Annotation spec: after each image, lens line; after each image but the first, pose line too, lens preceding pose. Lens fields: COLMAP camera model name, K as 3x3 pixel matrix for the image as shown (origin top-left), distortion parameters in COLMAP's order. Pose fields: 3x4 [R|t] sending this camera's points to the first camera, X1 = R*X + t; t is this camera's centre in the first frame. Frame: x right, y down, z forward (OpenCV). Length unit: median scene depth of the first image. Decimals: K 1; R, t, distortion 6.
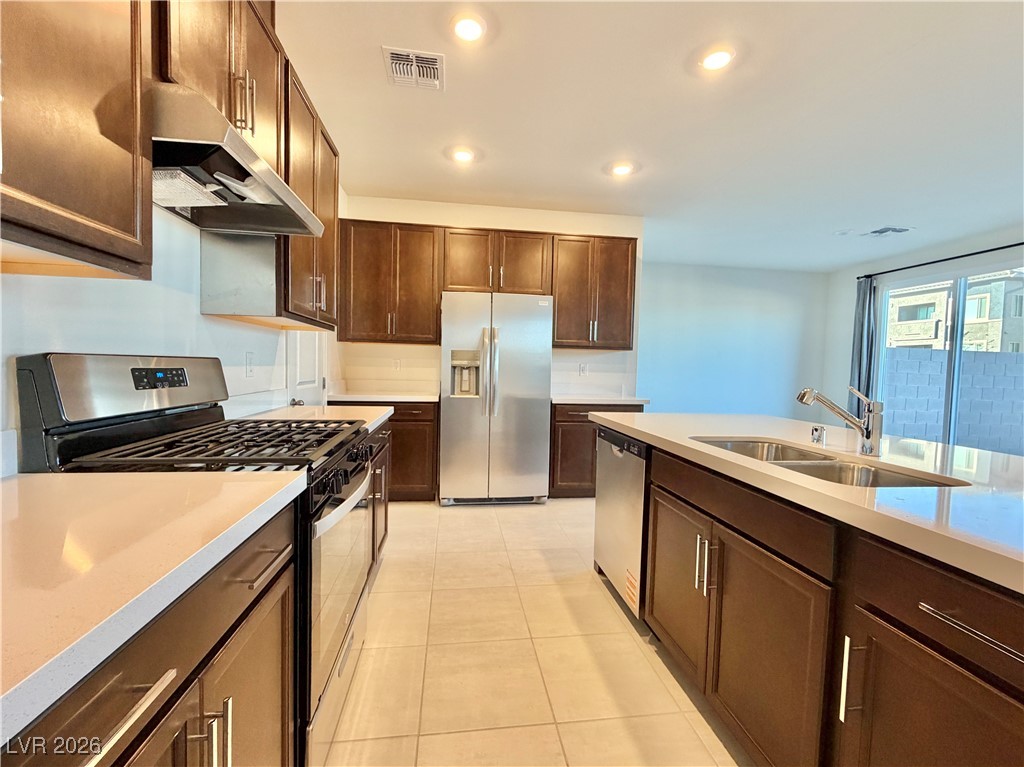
lens RADIAL K [[429.7, 0, 505.4], [0, 429.7, 385.7], [0, 0, 1]] dist [0.002901, 0.000164]
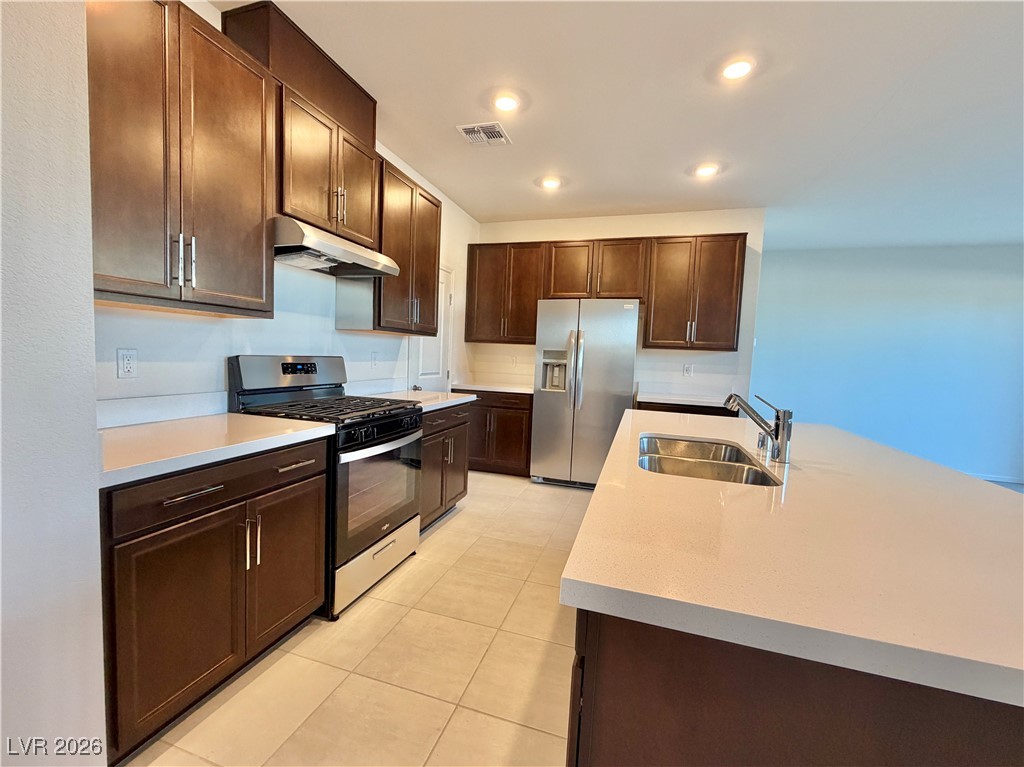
lens RADIAL K [[429.7, 0, 512.4], [0, 429.7, 384.8], [0, 0, 1]] dist [0.002901, 0.000164]
pose [[0.908152, 0.044294, -0.416291, 0.287691], [-0.039701, 0.999018, 0.019689, -0.008083], [0.416755, -0.001353, 0.909018, -0.093771]]
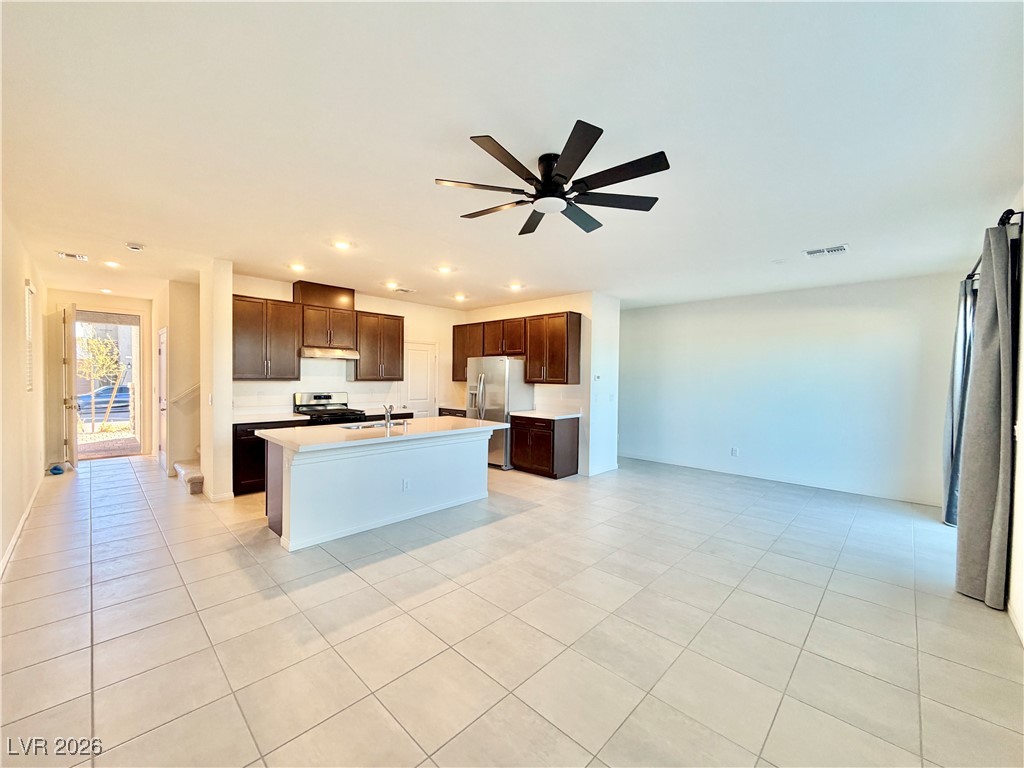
lens RADIAL K [[409.1, 0, 513.6], [0, 409.1, 386.6], [0, 0, 1]] dist [-0.002158, -0.000355]
pose [[0.628967, -0.000045, -0.777432, 1.546816], [-0.034788, 0.998997, -0.028203, -0.031934], [0.776654, 0.044784, 0.628334, -0.067995]]
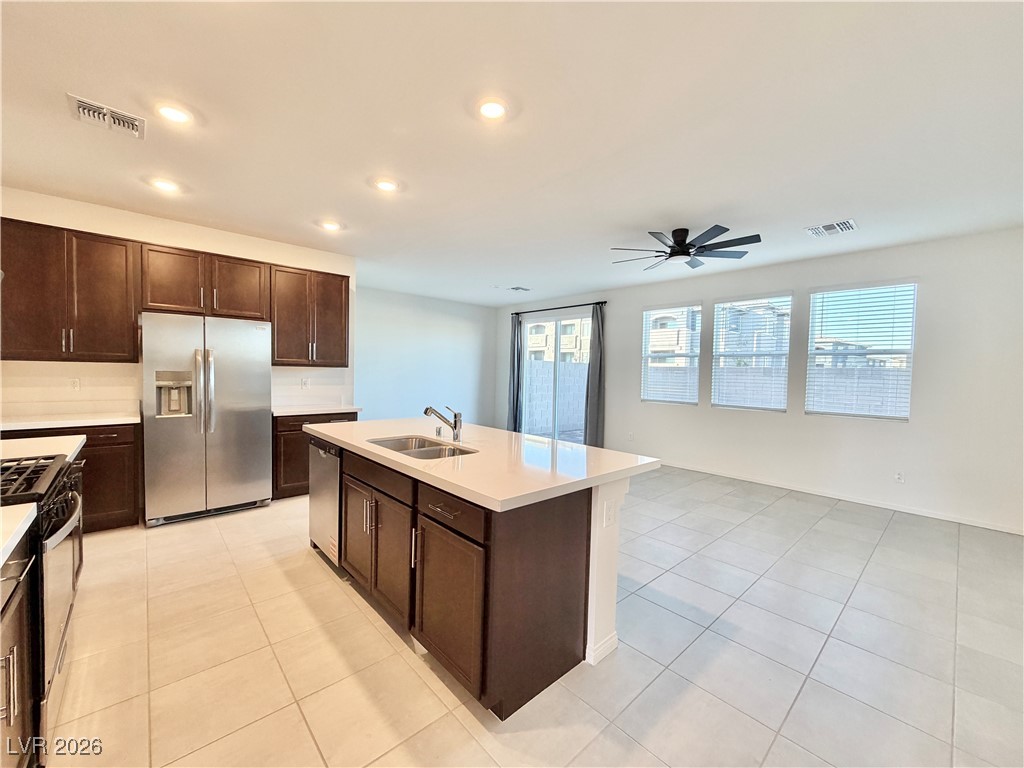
lens RADIAL K [[409.1, 0, 509.0], [0, 409.1, 386.0], [0, 0, 1]] dist [-0.002158, -0.000355]
pose [[0.820179, -0.027176, 0.571461, 0.005065], [0.022792, 0.999630, 0.014827, -0.043110], [-0.571652, 0.000864, 0.820495, -0.256744]]
